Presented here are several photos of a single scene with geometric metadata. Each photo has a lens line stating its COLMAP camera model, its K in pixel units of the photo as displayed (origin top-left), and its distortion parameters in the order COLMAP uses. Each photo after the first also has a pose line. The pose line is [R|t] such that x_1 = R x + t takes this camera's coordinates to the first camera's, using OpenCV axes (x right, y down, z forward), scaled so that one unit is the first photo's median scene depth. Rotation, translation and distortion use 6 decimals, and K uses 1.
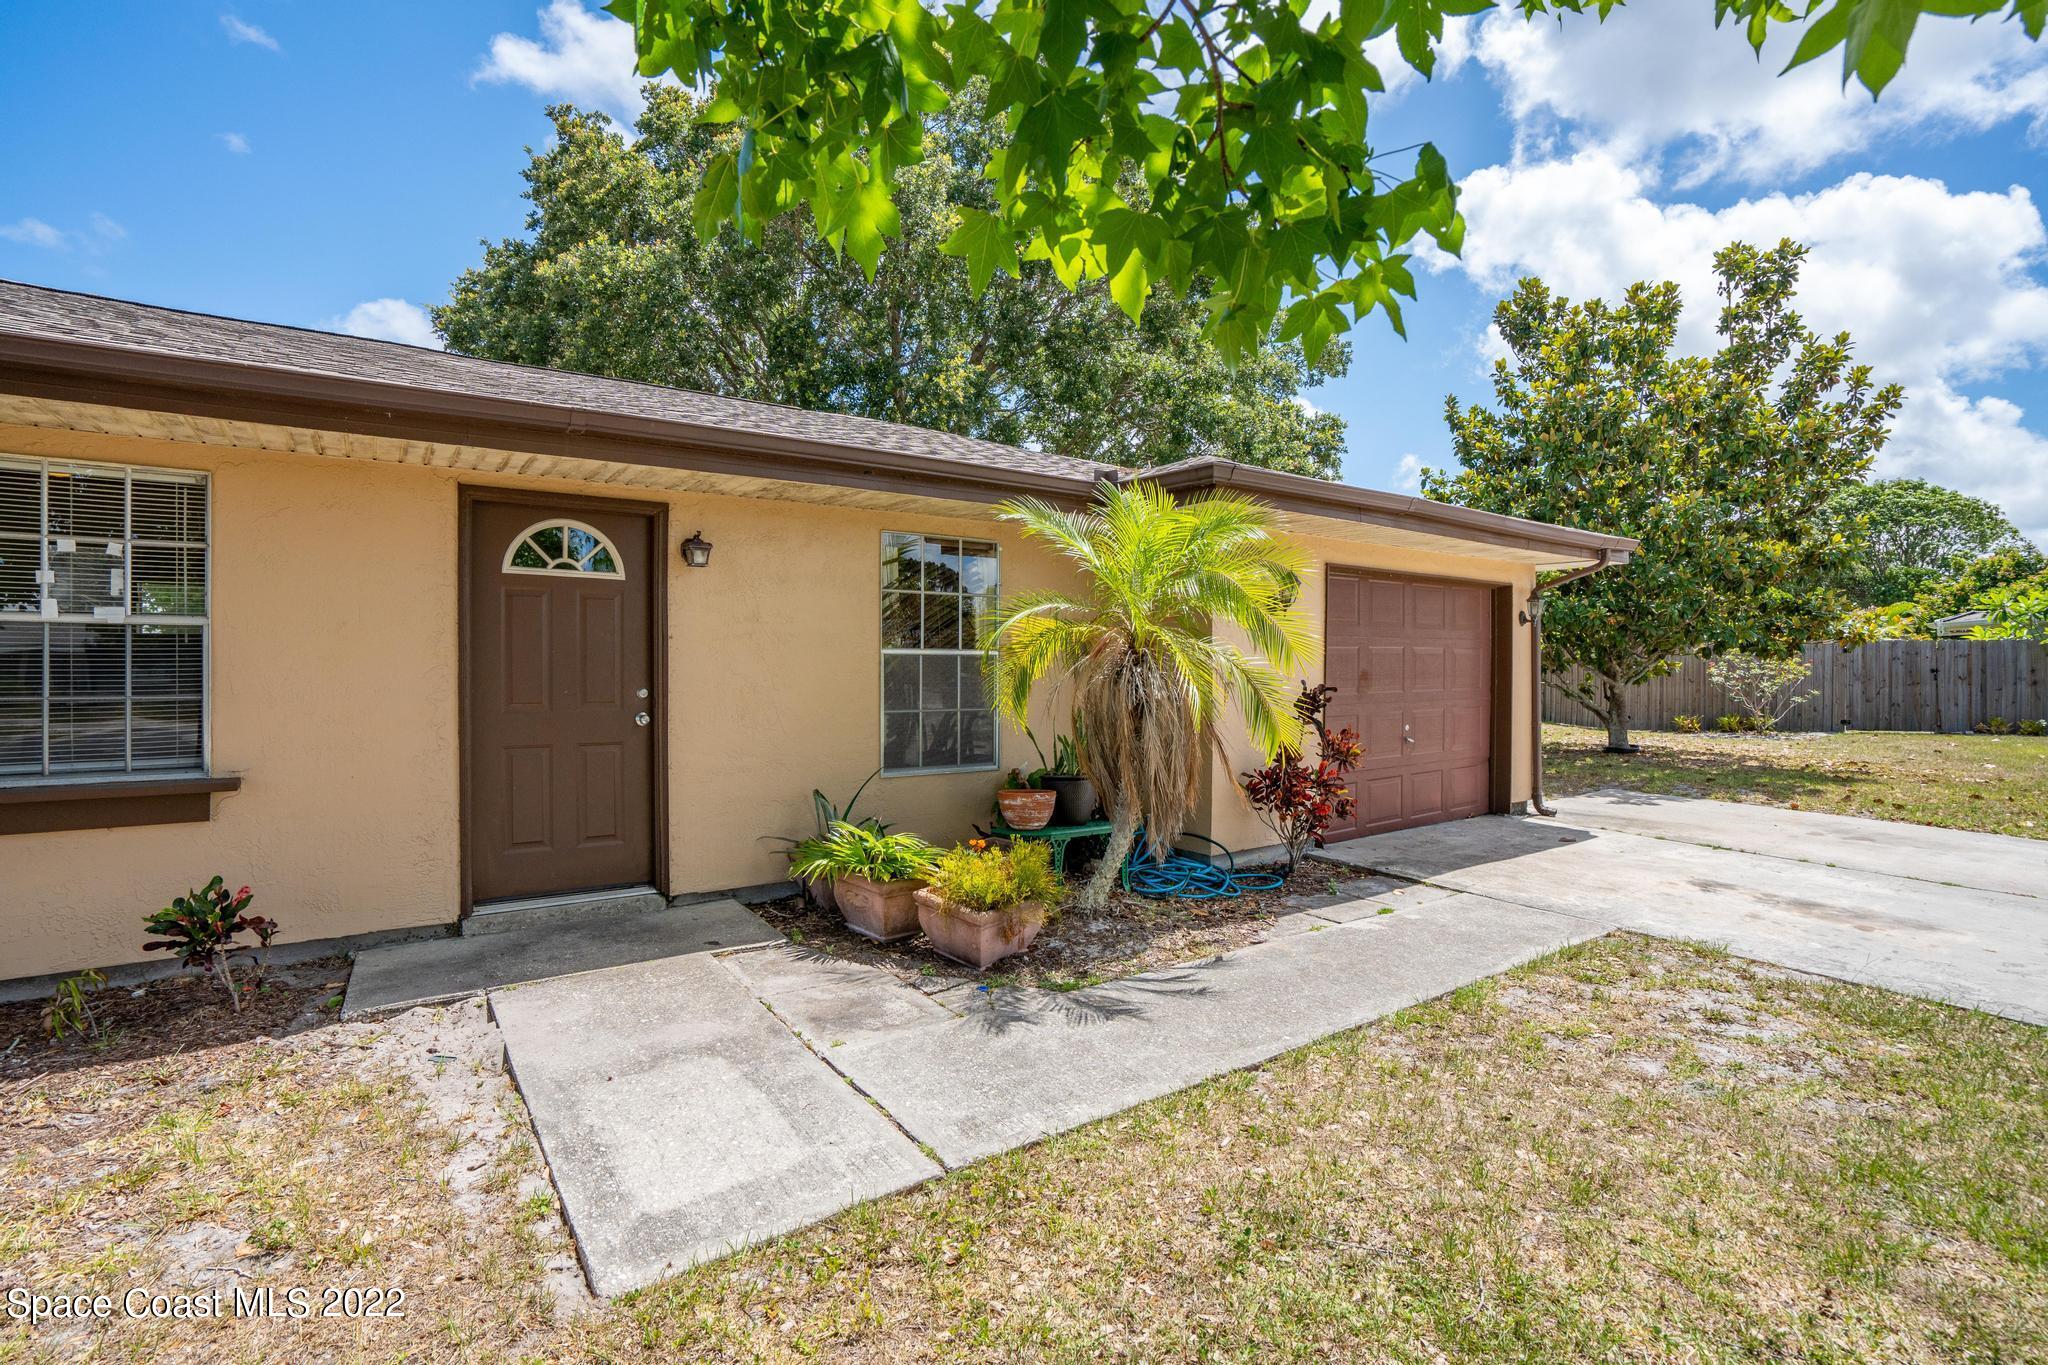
lens RADIAL K [[952.4, 0, 1024.0], [0, 952.4, 675.9], [0, 0, 1]] dist [-0.065137, 0.027359]
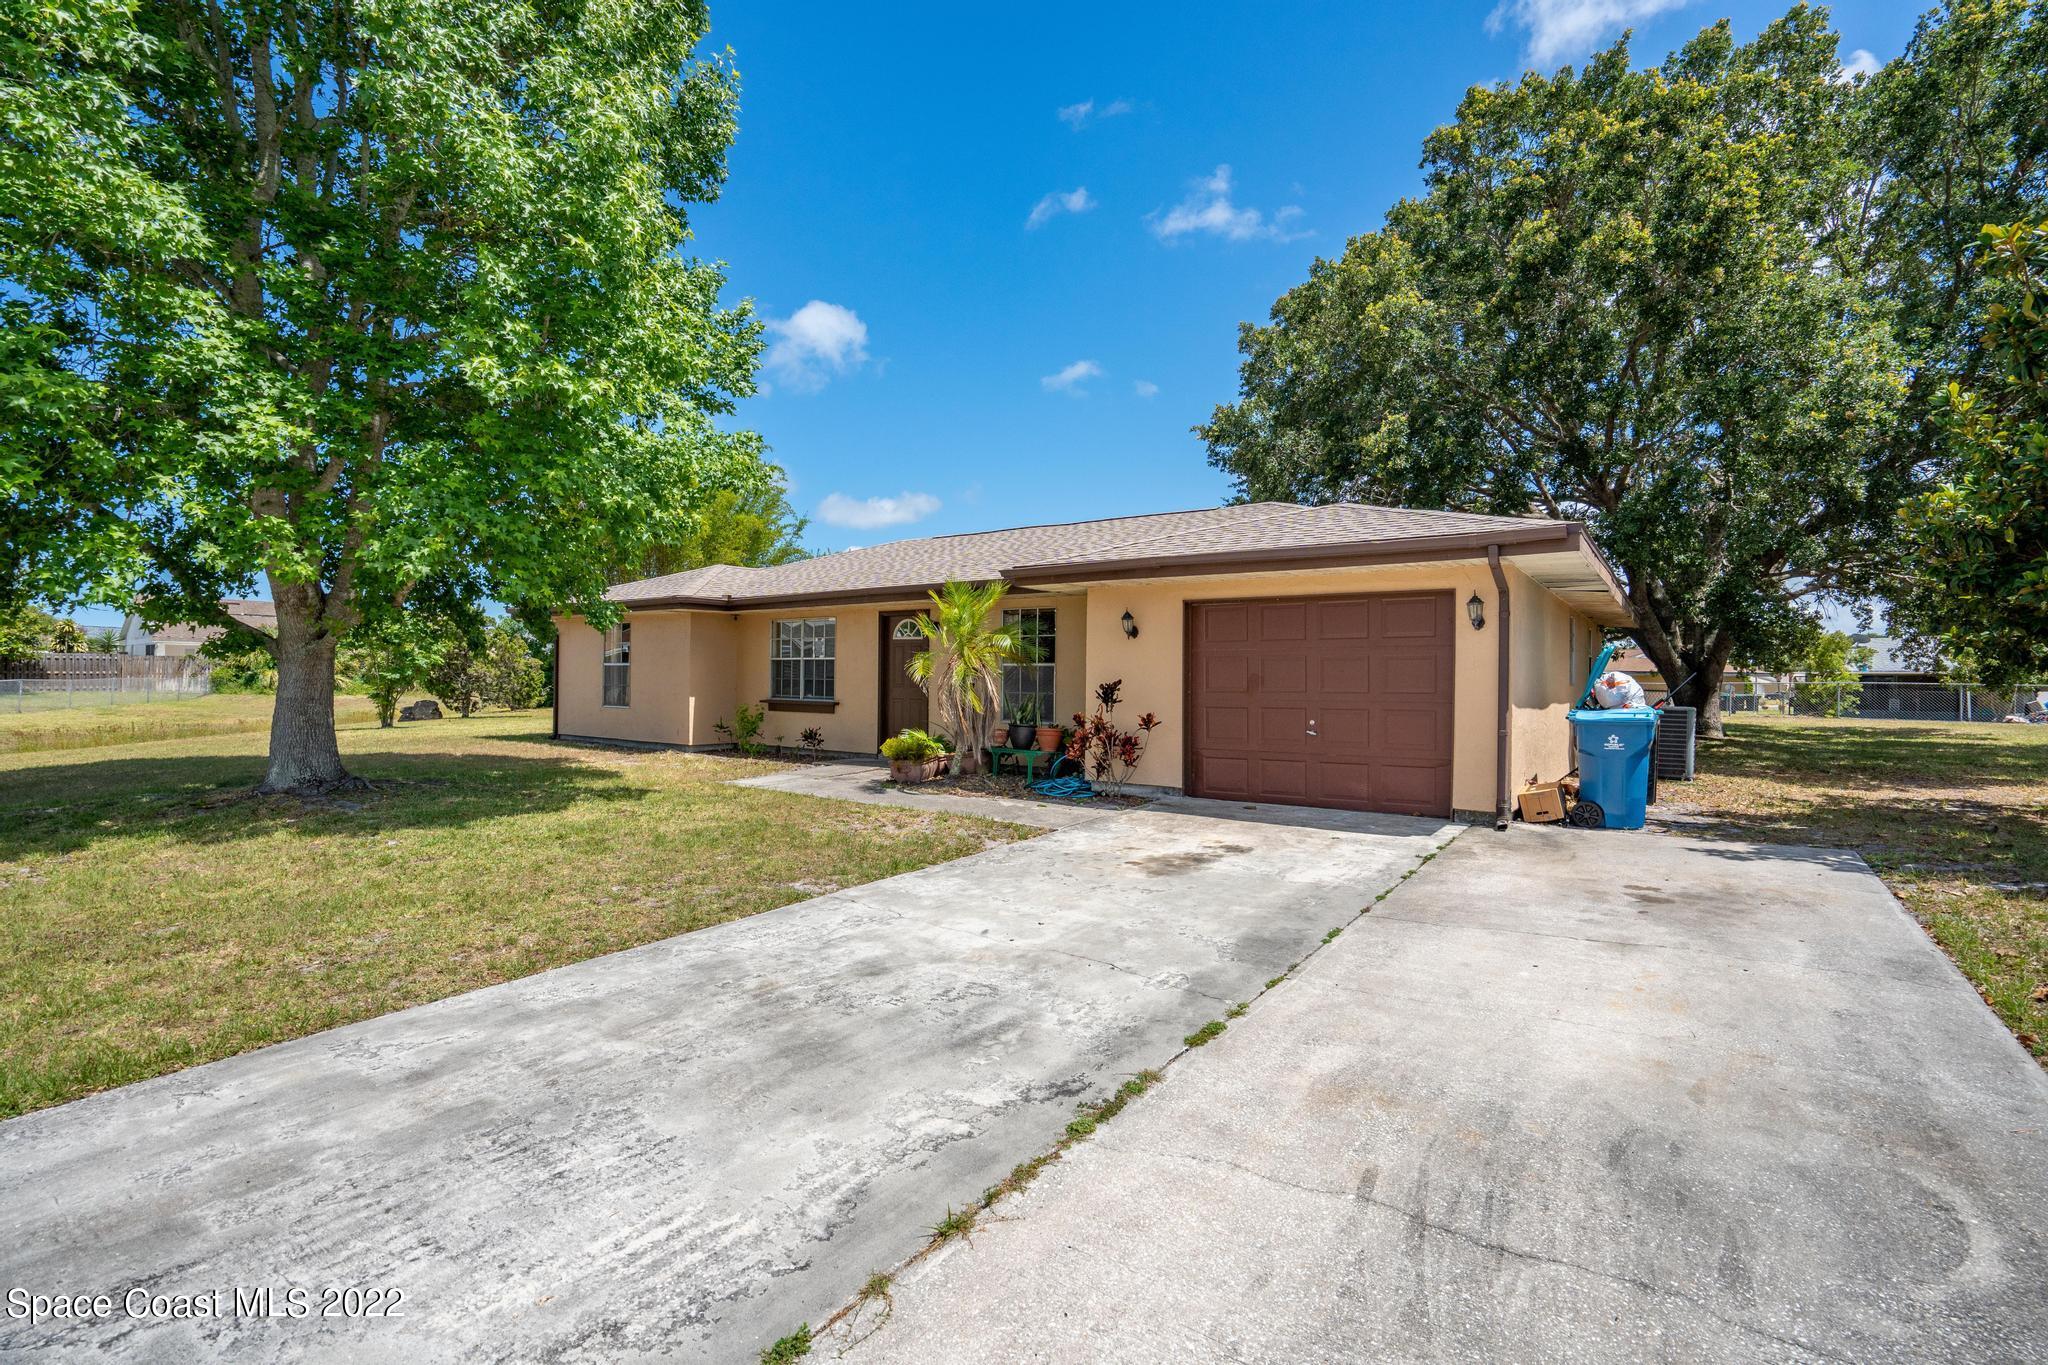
lens RADIAL K [[952.4, 0, 1024.0], [0, 952.4, 675.9], [0, 0, 1]] dist [-0.065137, 0.027359]
pose [[0.309021, -0.000472, -0.951055, 2.294359], [-0.018121, 0.999815, -0.006384, 0.016273], [0.950883, 0.019207, 0.308955, 0.444860]]
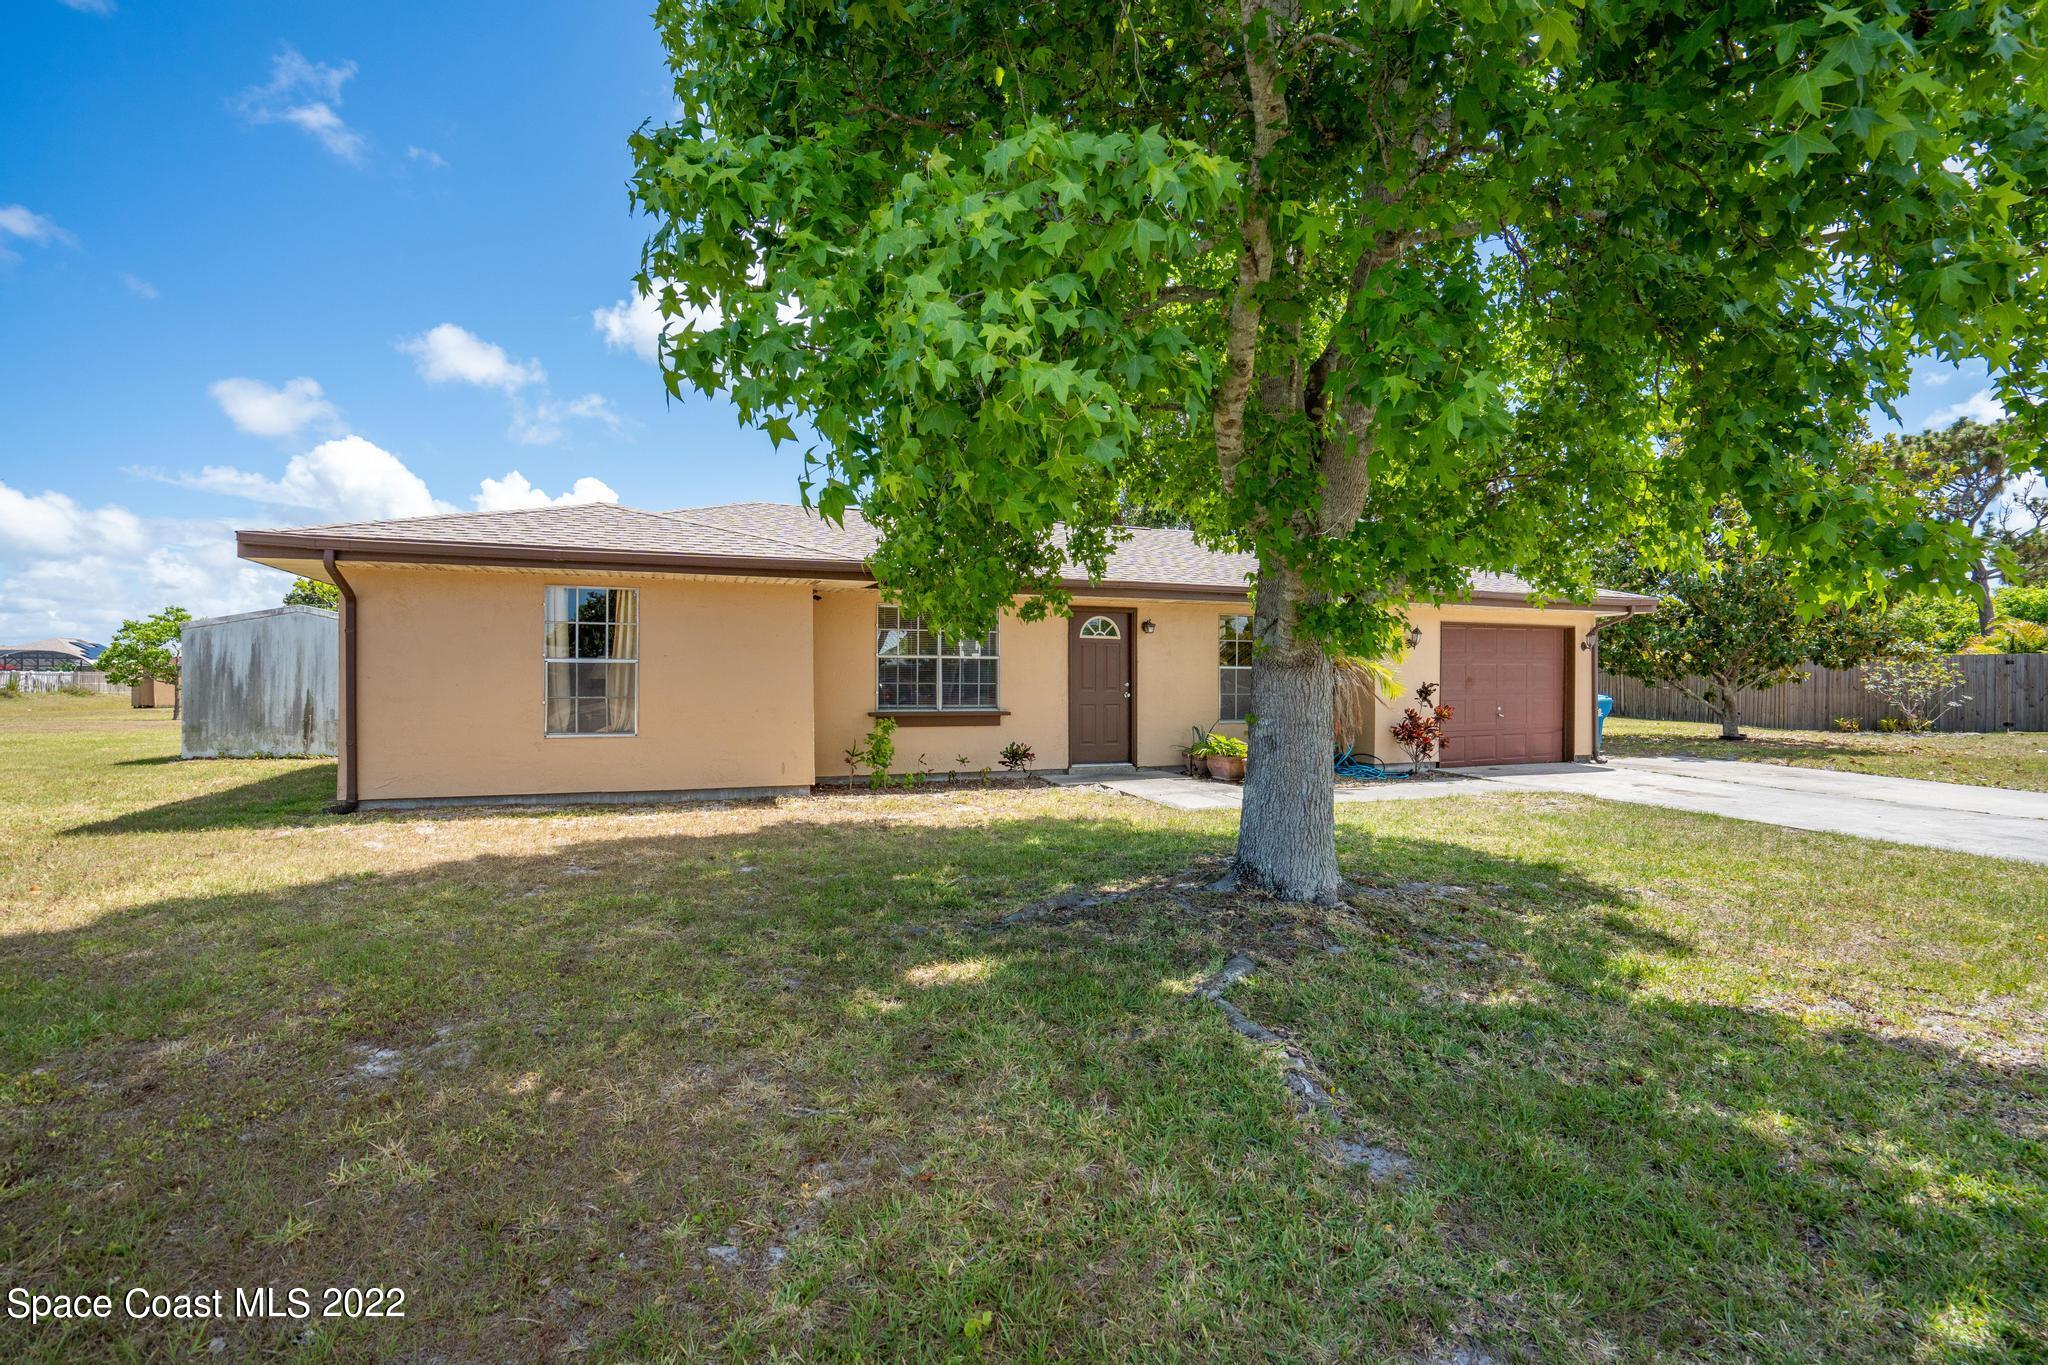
lens RADIAL K [[952.4, 0, 1024.0], [0, 952.4, 675.9], [0, 0, 1]] dist [-0.065137, 0.027359]
pose [[0.968063, -0.000628, -0.250705, -0.038295], [-0.002916, 0.999901, -0.013763, 0.032412], [0.250688, 0.014055, 0.967966, -1.535111]]
